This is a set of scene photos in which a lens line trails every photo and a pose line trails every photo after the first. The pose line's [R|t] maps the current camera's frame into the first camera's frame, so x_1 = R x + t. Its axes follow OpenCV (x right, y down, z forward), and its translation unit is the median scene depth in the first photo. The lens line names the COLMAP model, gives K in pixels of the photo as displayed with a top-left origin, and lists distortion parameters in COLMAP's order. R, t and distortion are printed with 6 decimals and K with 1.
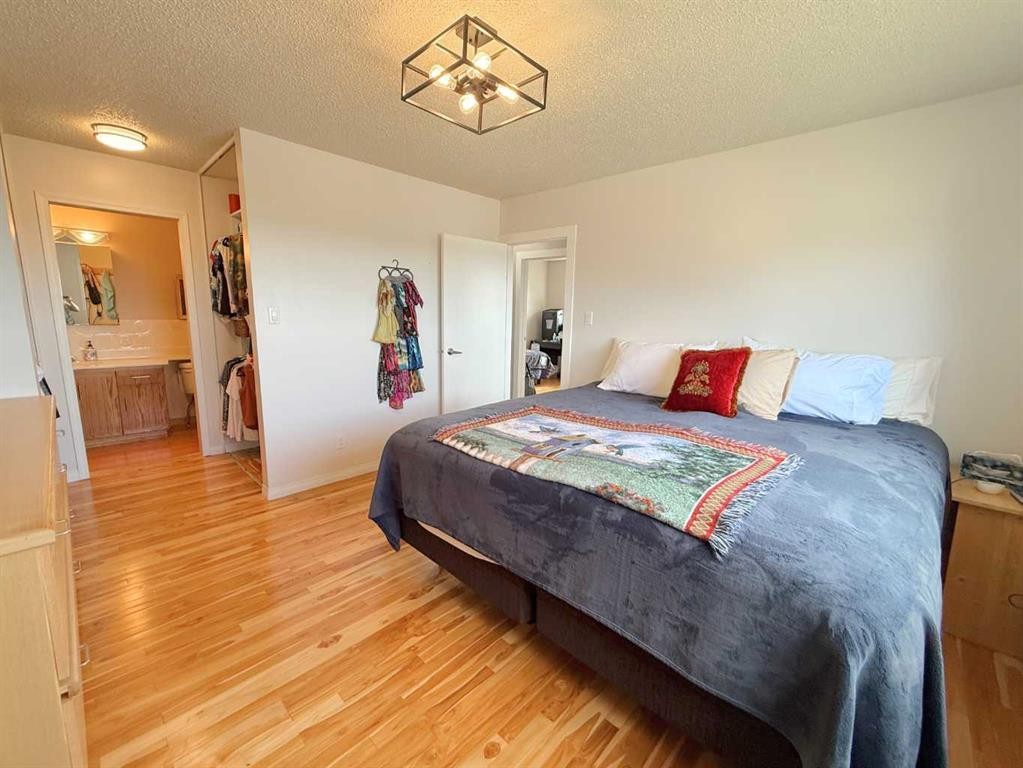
lens RADIAL K [[427.3, 0, 512.5], [0, 427.3, 383.3], [0, 0, 1]] dist [0.000023, 0.000000]
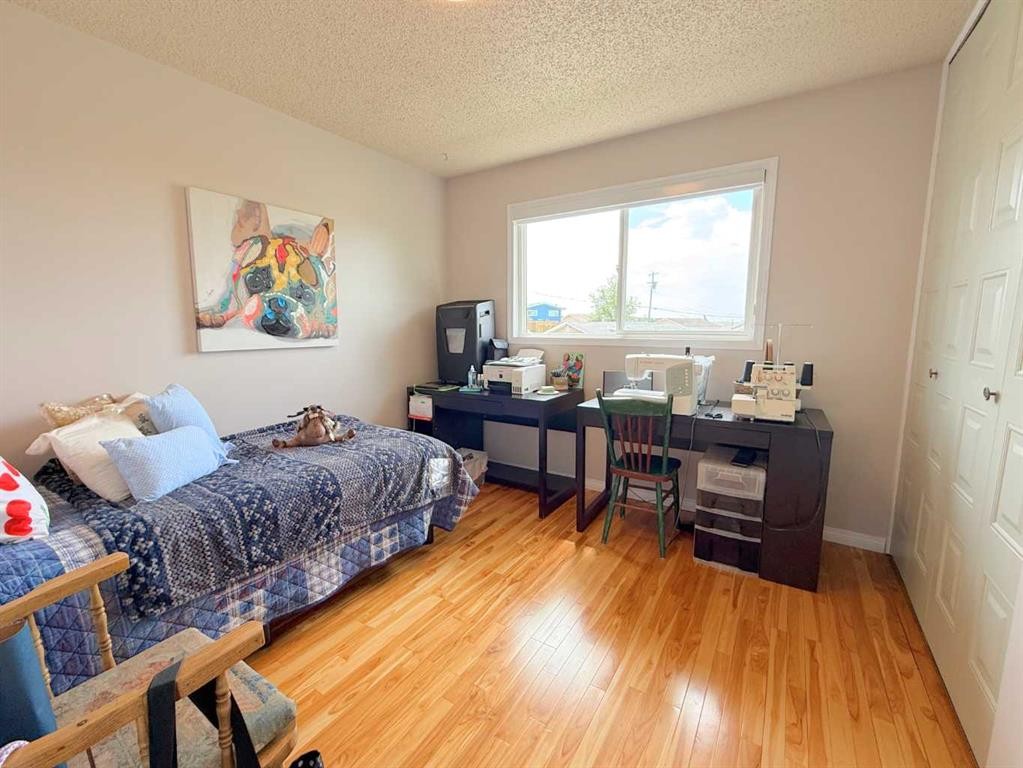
lens RADIAL K [[427.3, 0, 509.0], [0, 427.3, 383.4], [0, 0, 1]] dist [0.000023, 0.000000]
pose [[0.982441, -0.052041, 0.179168, 0.064168], [0.057279, 0.998065, -0.024187, -0.092192], [-0.177562, 0.034025, 0.983521, 0.643105]]
